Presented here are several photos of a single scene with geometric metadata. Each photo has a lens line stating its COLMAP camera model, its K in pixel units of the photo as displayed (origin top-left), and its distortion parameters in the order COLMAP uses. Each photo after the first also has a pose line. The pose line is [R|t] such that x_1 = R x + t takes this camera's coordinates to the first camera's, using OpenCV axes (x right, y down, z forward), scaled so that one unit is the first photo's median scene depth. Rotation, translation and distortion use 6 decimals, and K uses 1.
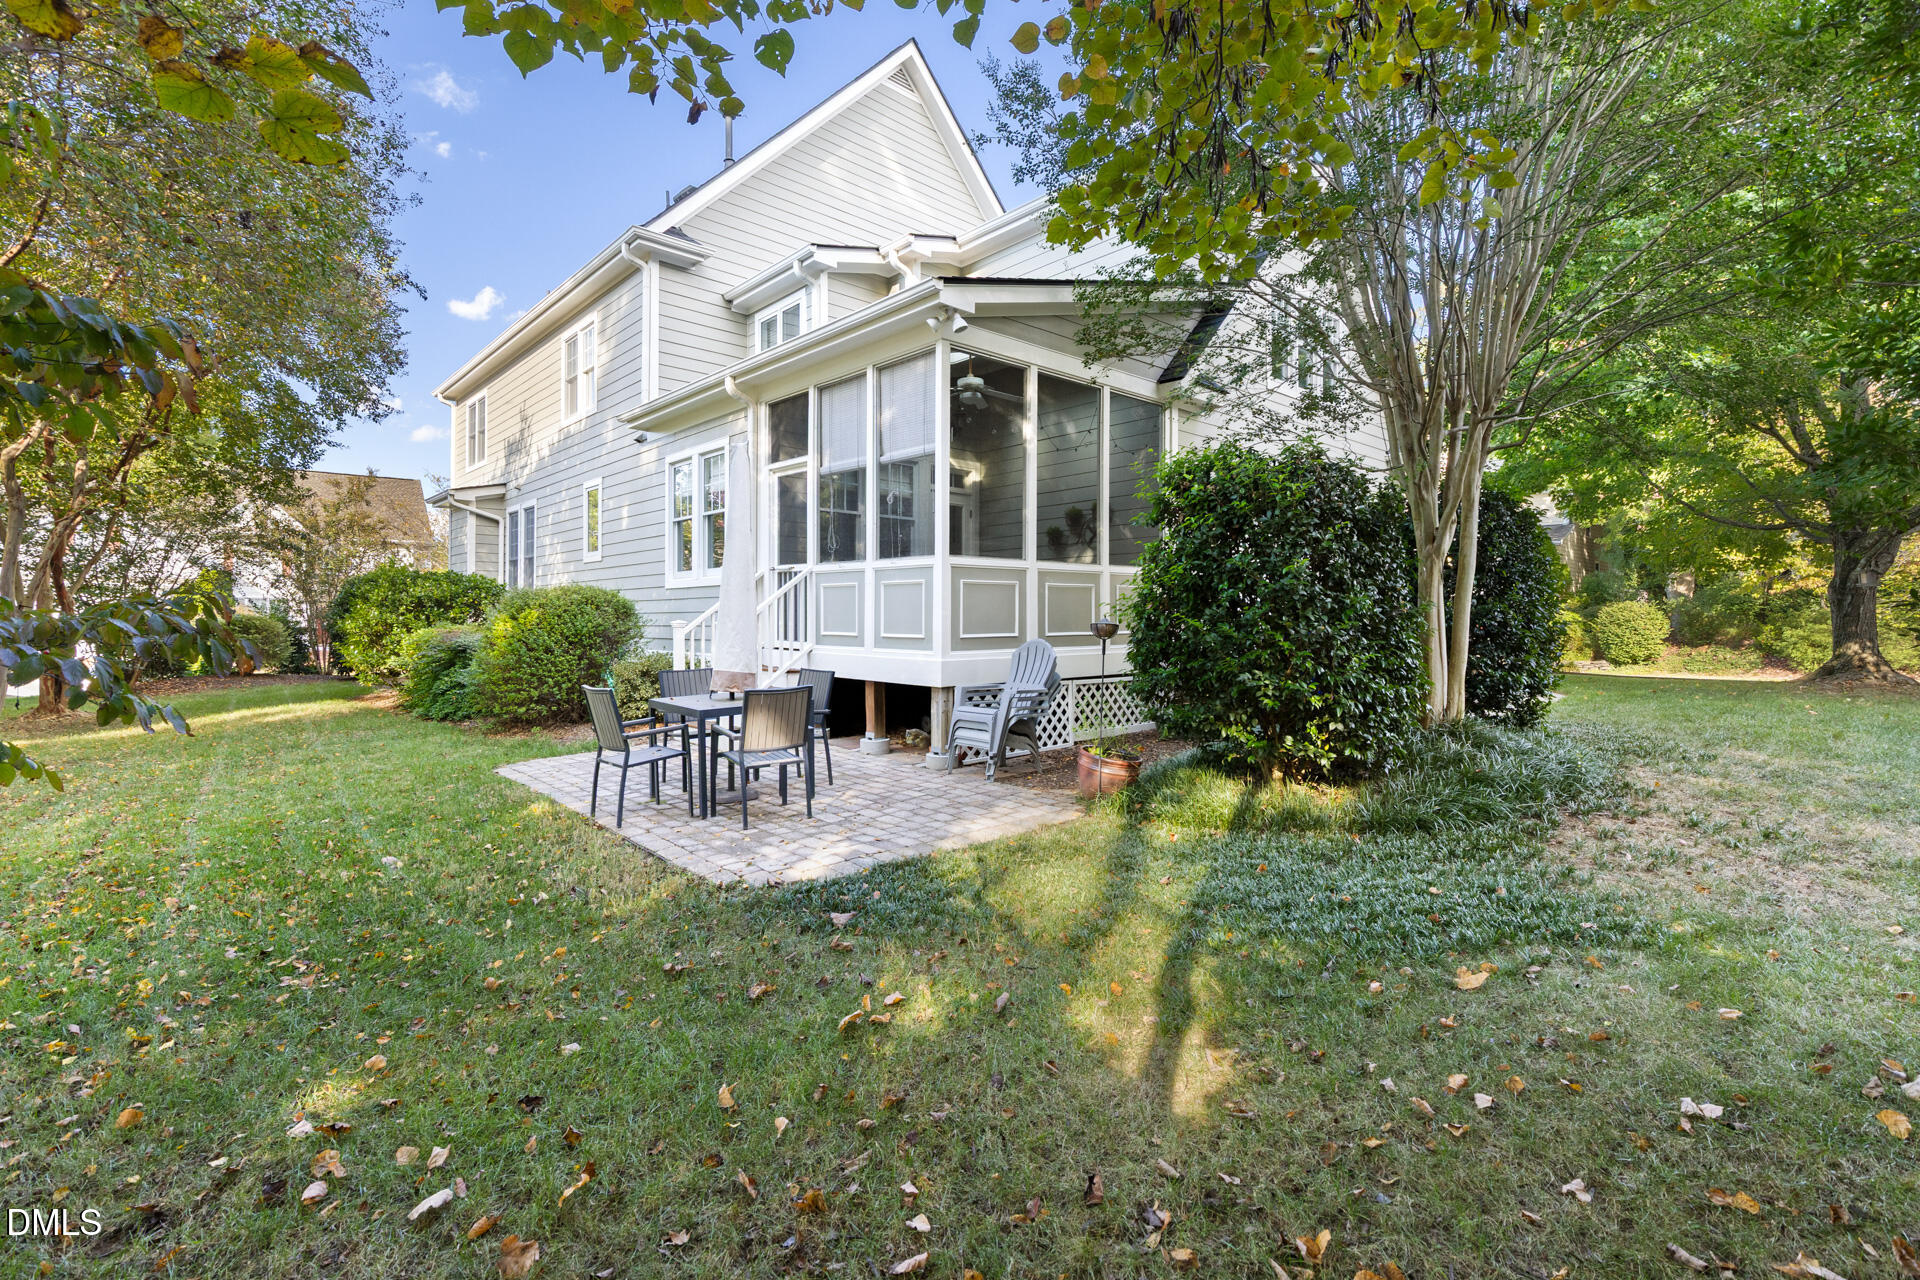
lens RADIAL K [[870.2, 0, 961.7], [0, 870.2, 614.6], [0, 0, 1]] dist [0.009701, 0.000047]
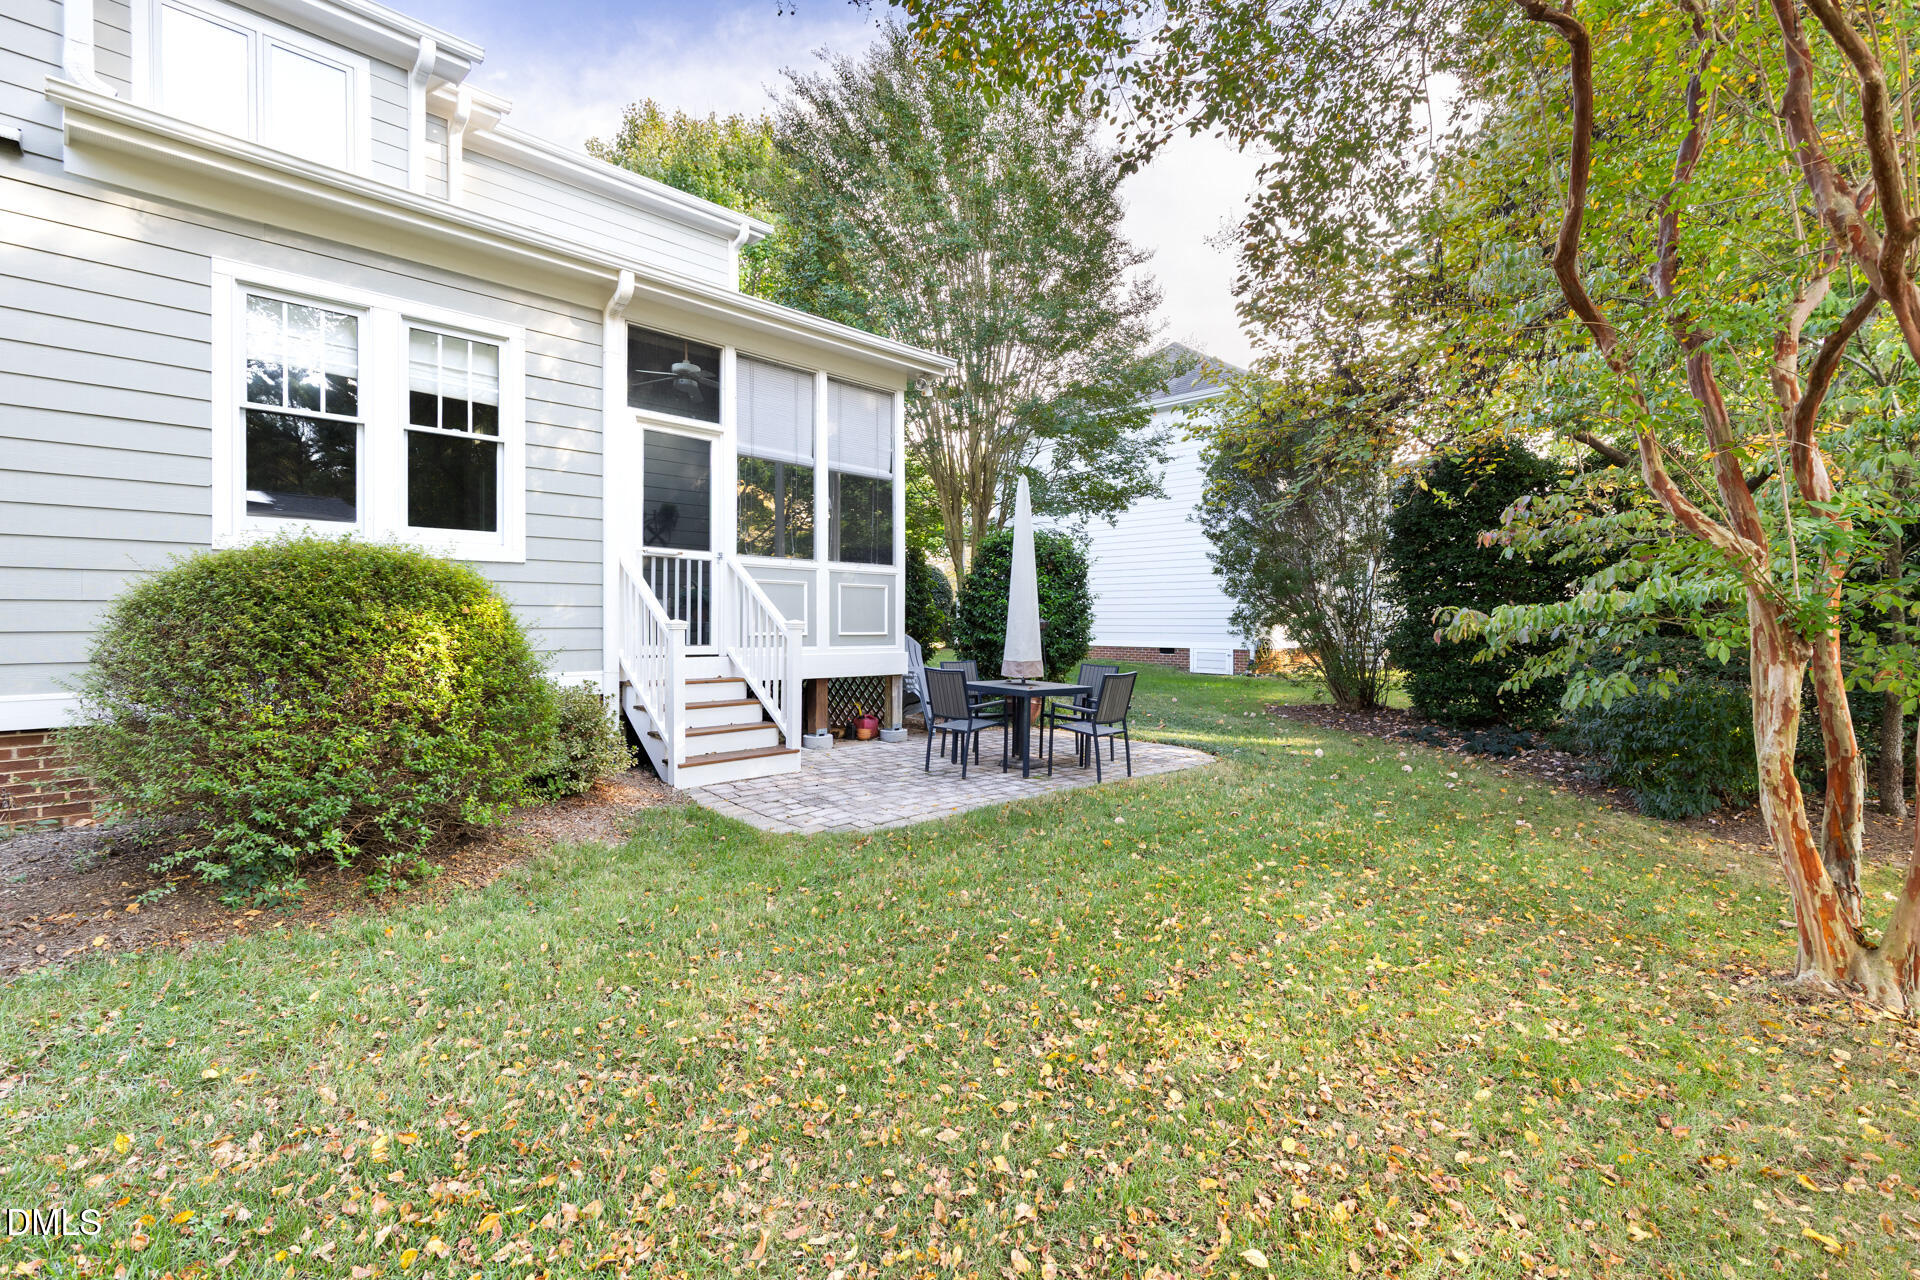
lens RADIAL K [[870.2, 0, 961.7], [0, 870.2, 614.6], [0, 0, 1]] dist [0.009701, 0.000047]
pose [[-0.054537, -0.003166, 0.998507, -1.030812], [-0.007935, 0.999965, 0.002737, -0.003184], [-0.998480, -0.007774, -0.054561, 0.813396]]
